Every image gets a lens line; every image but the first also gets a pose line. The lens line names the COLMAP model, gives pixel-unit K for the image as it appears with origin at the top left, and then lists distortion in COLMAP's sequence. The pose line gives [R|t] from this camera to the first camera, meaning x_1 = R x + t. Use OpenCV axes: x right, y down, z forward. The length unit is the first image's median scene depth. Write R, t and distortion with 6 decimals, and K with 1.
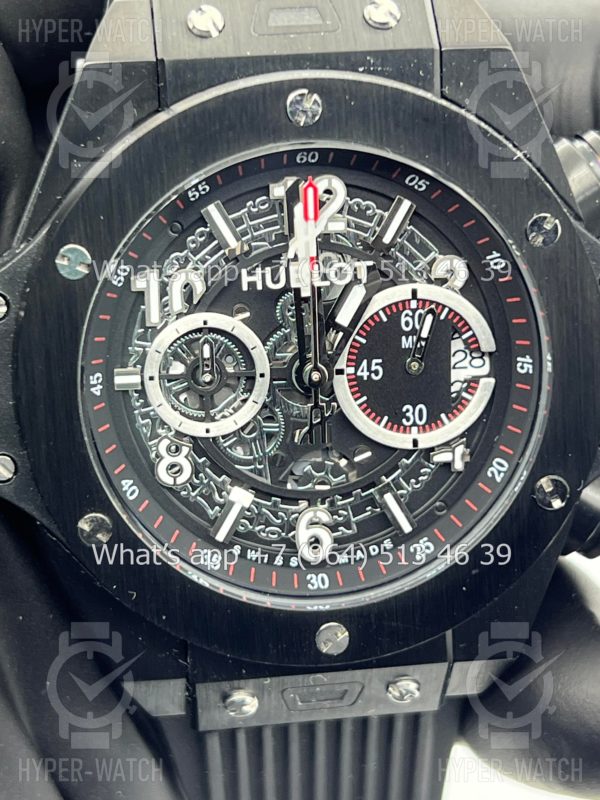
lens RADIAL K [[1847.6, 0, 300.7], [0, 1847.6, 386.7], [0, 0, 1]] dist [0.195913, 0.000000]
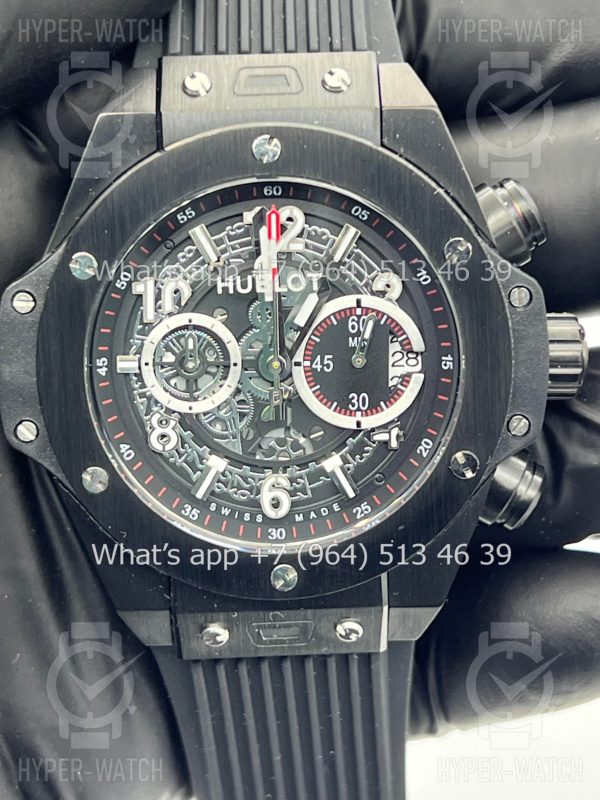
lens RADIAL K [[1847.6, 0, 304.3], [0, 1847.6, 401.9], [0, 0, 1]] dist [0.195913, 0.000000]
pose [[0.995659, 0.025539, -0.089501, 0.137888], [-0.032113, 0.996829, -0.072799, 0.108101], [0.087358, 0.075357, 0.993323, -0.236004]]
